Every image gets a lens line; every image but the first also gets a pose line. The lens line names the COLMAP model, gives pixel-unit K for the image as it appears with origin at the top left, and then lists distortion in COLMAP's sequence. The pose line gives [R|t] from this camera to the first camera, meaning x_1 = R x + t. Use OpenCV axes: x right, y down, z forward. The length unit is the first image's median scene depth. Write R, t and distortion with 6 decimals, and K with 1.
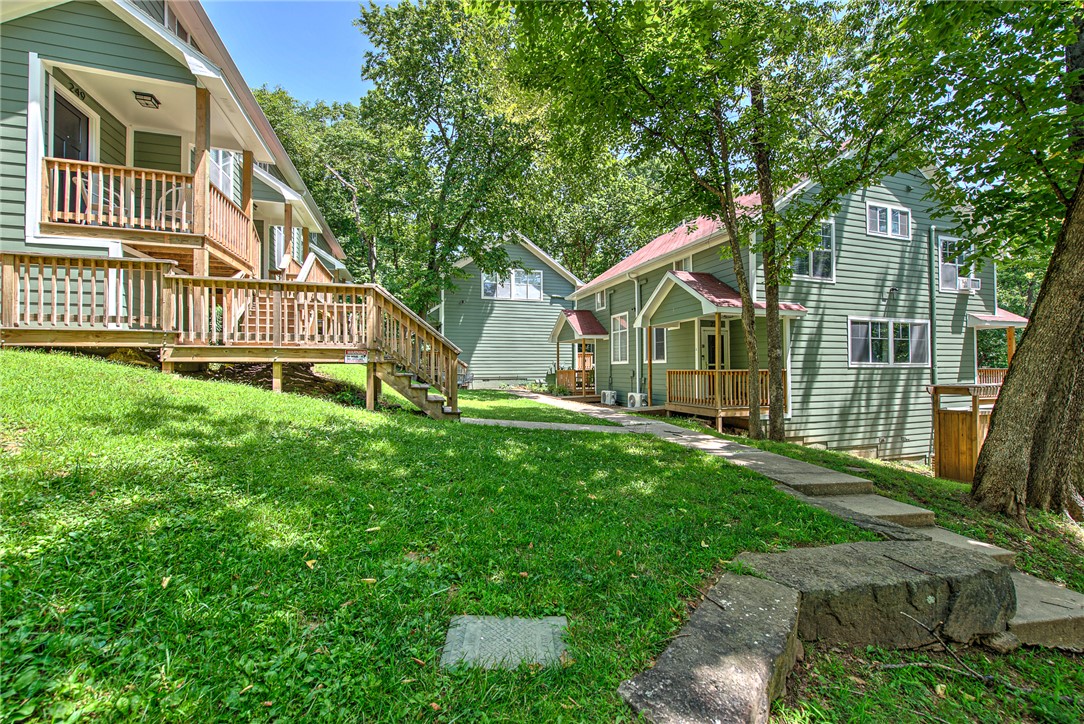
lens RADIAL K [[435.2, 0, 542.4], [0, 435.2, 362.8], [0, 0, 1]] dist [0.000154, -0.000936]
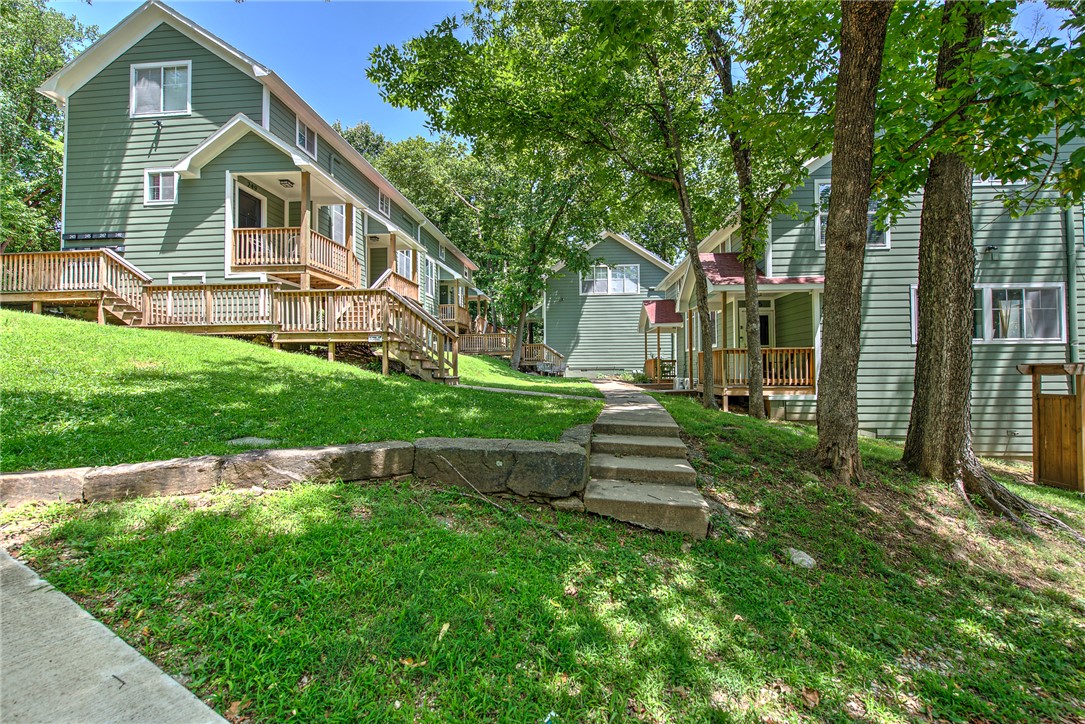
lens RADIAL K [[435.6, 0, 540.3], [0, 435.6, 361.5], [0, 0, 1]] dist [0.000154, -0.000936]
pose [[0.923356, -0.008400, -0.383854, 0.627819], [0.007159, 0.999964, -0.004662, 0.075754], [0.383879, 0.001556, 0.923382, -0.138601]]
